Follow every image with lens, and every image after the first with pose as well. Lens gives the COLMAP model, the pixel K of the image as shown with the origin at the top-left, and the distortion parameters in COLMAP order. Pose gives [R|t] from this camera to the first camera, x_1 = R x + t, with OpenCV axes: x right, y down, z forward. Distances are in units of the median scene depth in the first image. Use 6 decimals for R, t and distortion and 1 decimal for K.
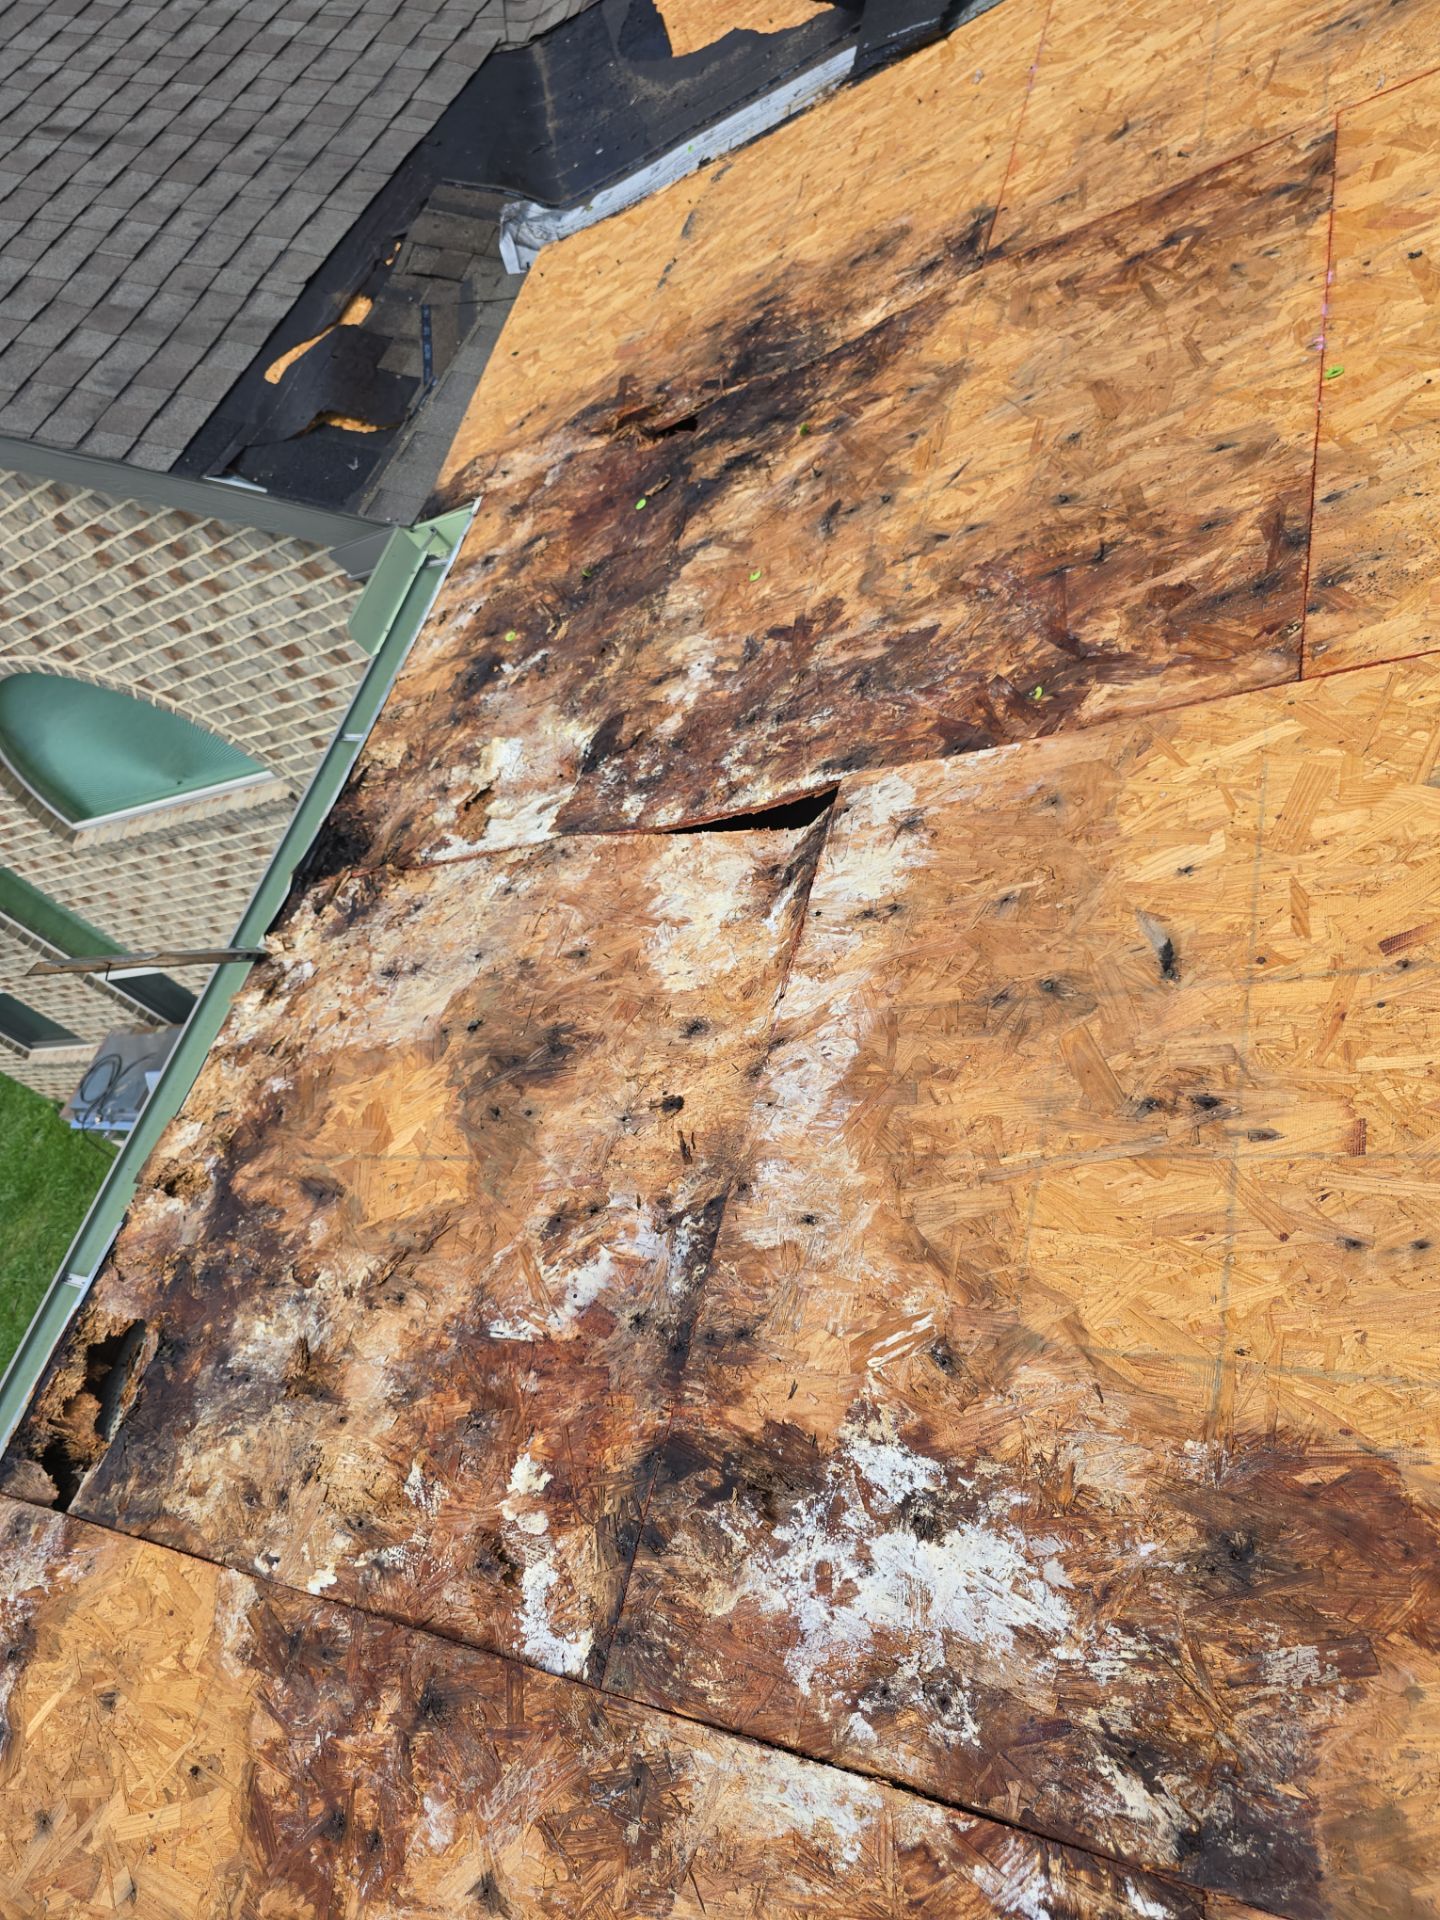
lens RADIAL K [[1304.0, 0, 720.0], [0, 1304.0, 960.0], [0, 0, 1]] dist [0.059882, -0.058710]
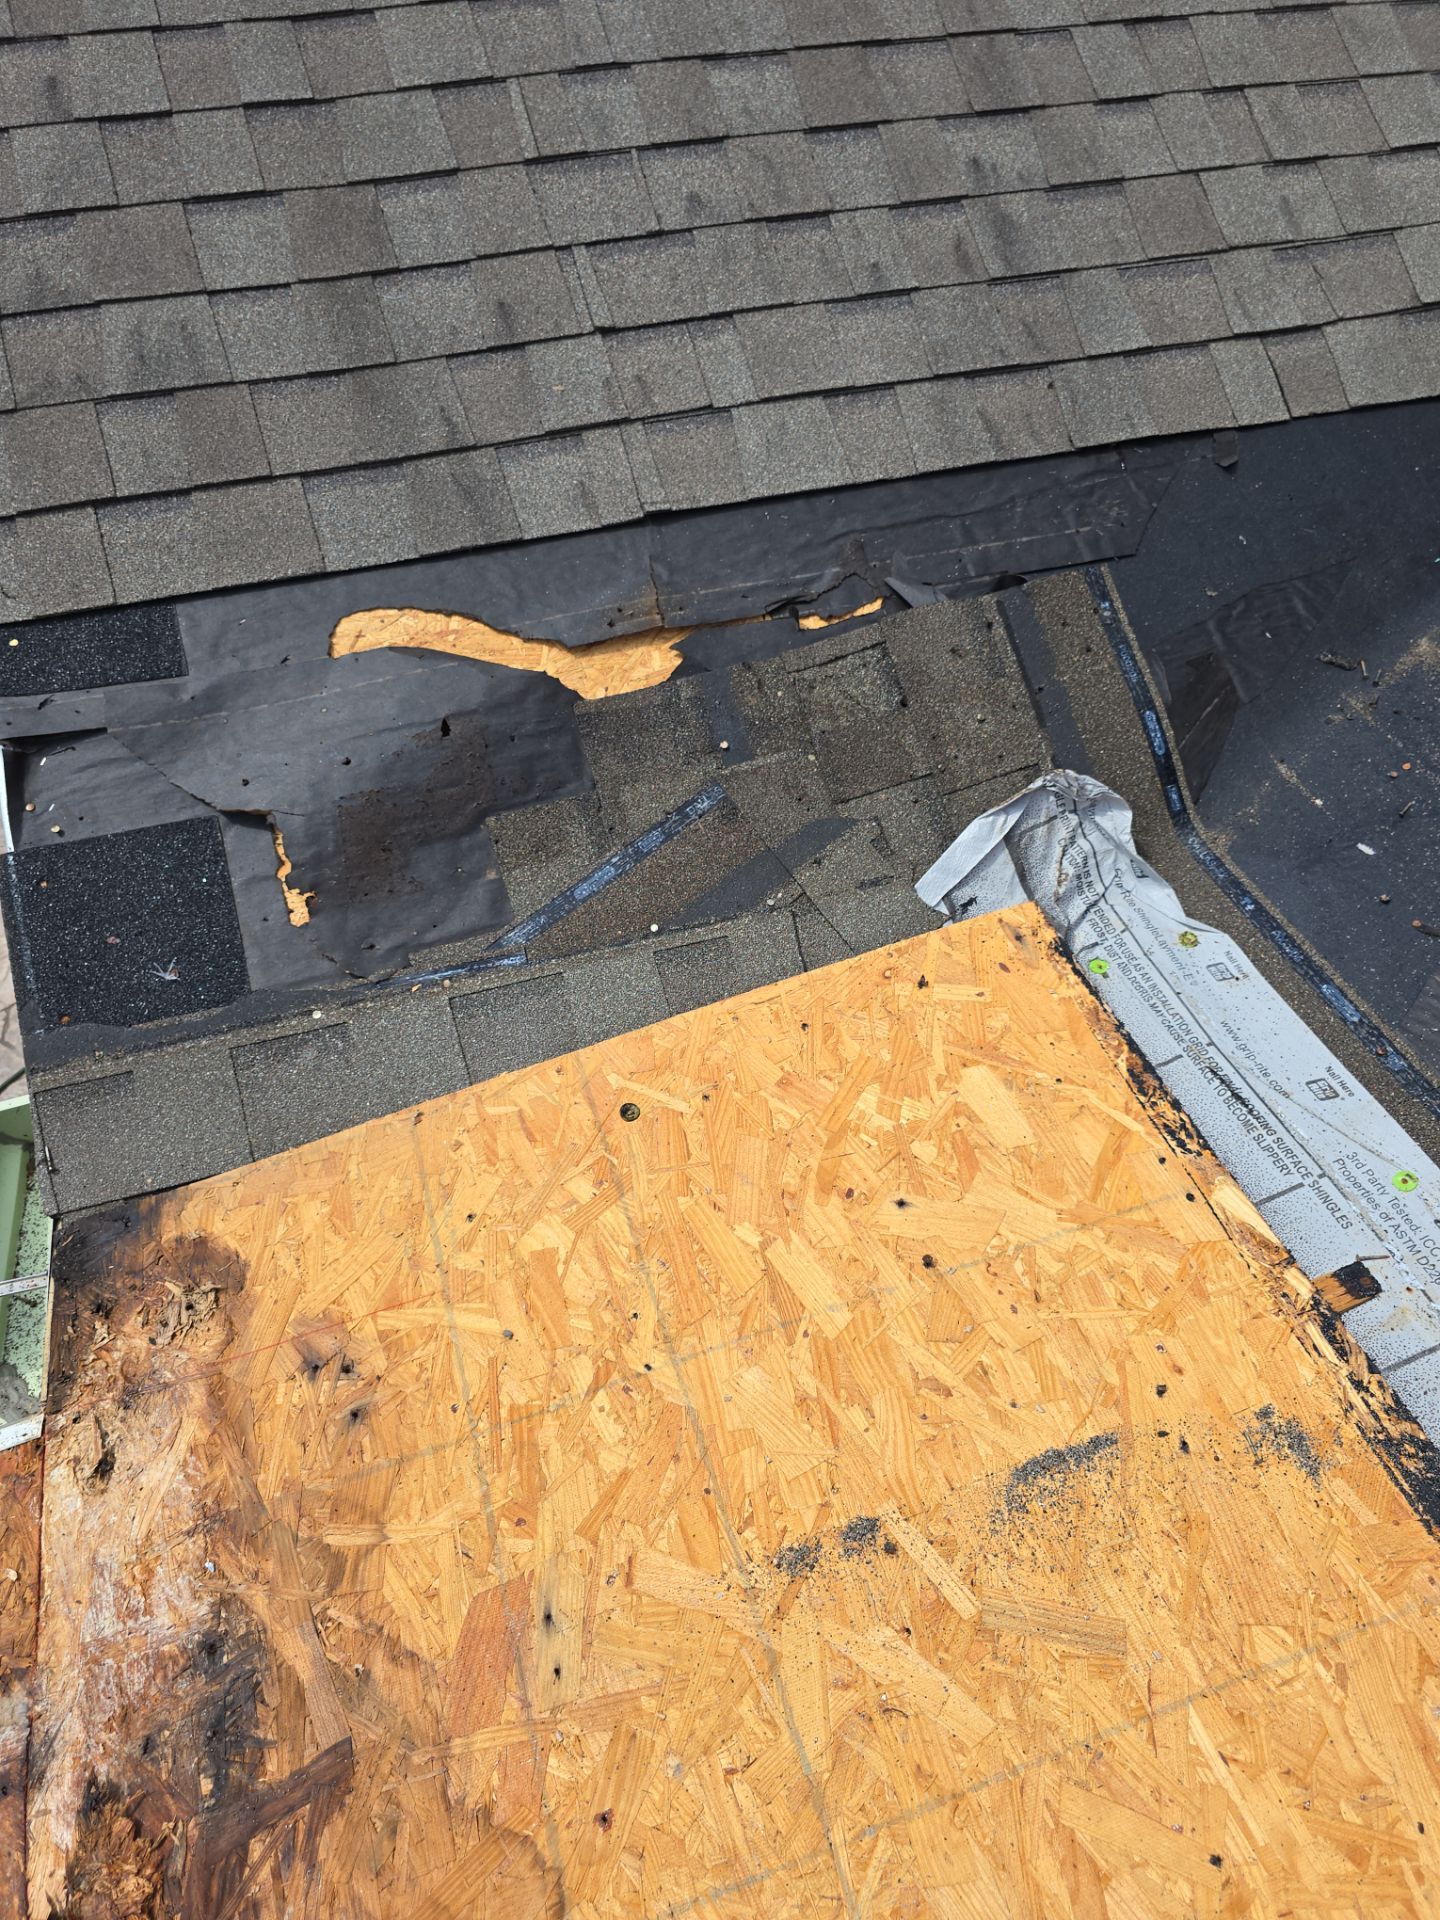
lens RADIAL K [[1304.0, 0, 720.0], [0, 1304.0, 960.0], [0, 0, 1]] dist [0.059882, -0.058710]
pose [[0.524870, 0.842188, -0.123416, -0.120798], [-0.794968, 0.536845, 0.282532, -0.572459], [0.304200, -0.050181, 0.951286, 0.580638]]
